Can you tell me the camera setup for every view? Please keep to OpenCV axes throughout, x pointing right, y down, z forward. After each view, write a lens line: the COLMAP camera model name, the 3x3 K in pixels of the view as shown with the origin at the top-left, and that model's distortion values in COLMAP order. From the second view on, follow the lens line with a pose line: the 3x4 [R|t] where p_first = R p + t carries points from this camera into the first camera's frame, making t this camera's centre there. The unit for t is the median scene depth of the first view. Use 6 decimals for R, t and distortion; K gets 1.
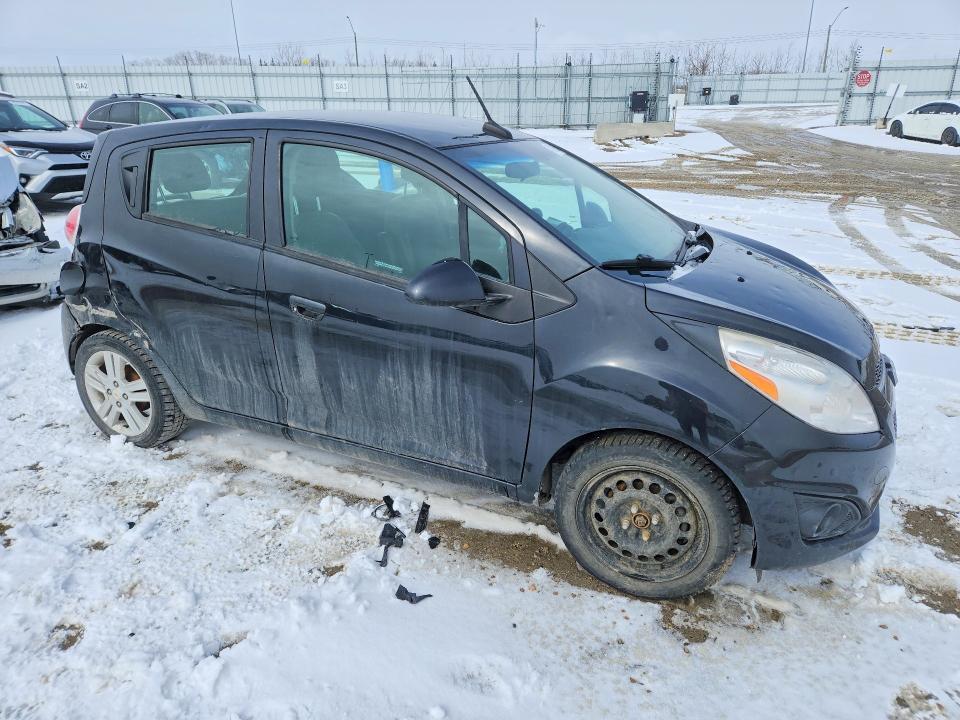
lens RADIAL K [[686.3, 0, 485.1], [0, 686.3, 364.3], [0, 0, 1]] dist [0.051244, -0.034683]
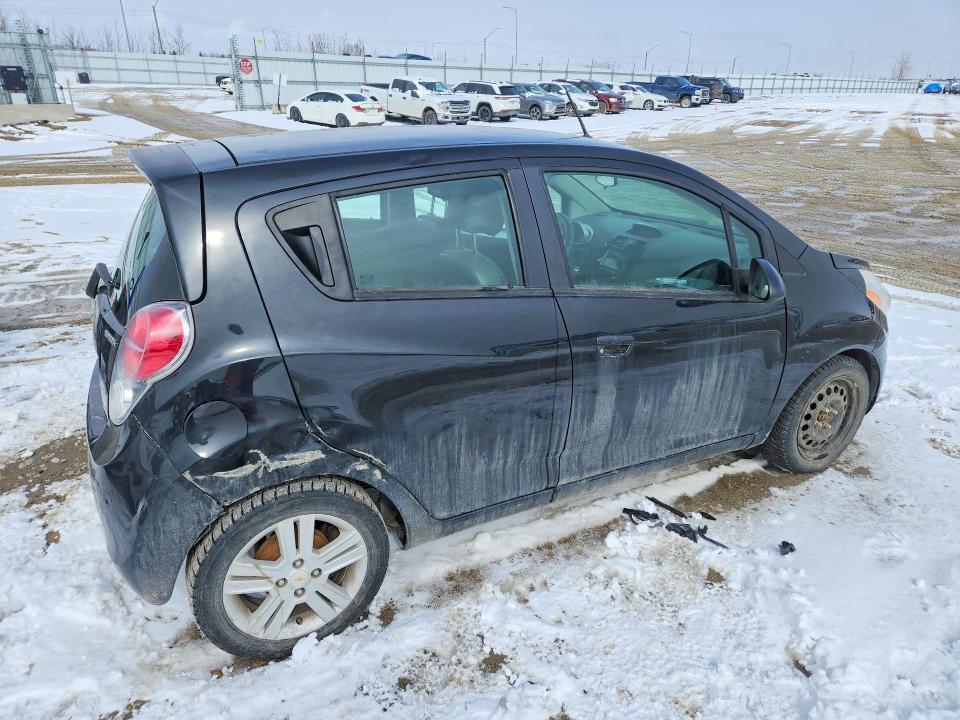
lens RADIAL K [[686.3, 0, 481.6], [0, 686.3, 356.3], [0, 0, 1]] dist [0.051244, -0.034683]
pose [[0.577564, -0.279712, 0.766930, -0.912875], [0.264095, 0.952968, 0.148677, -0.213990], [-0.772447, 0.116672, 0.624270, 0.468459]]
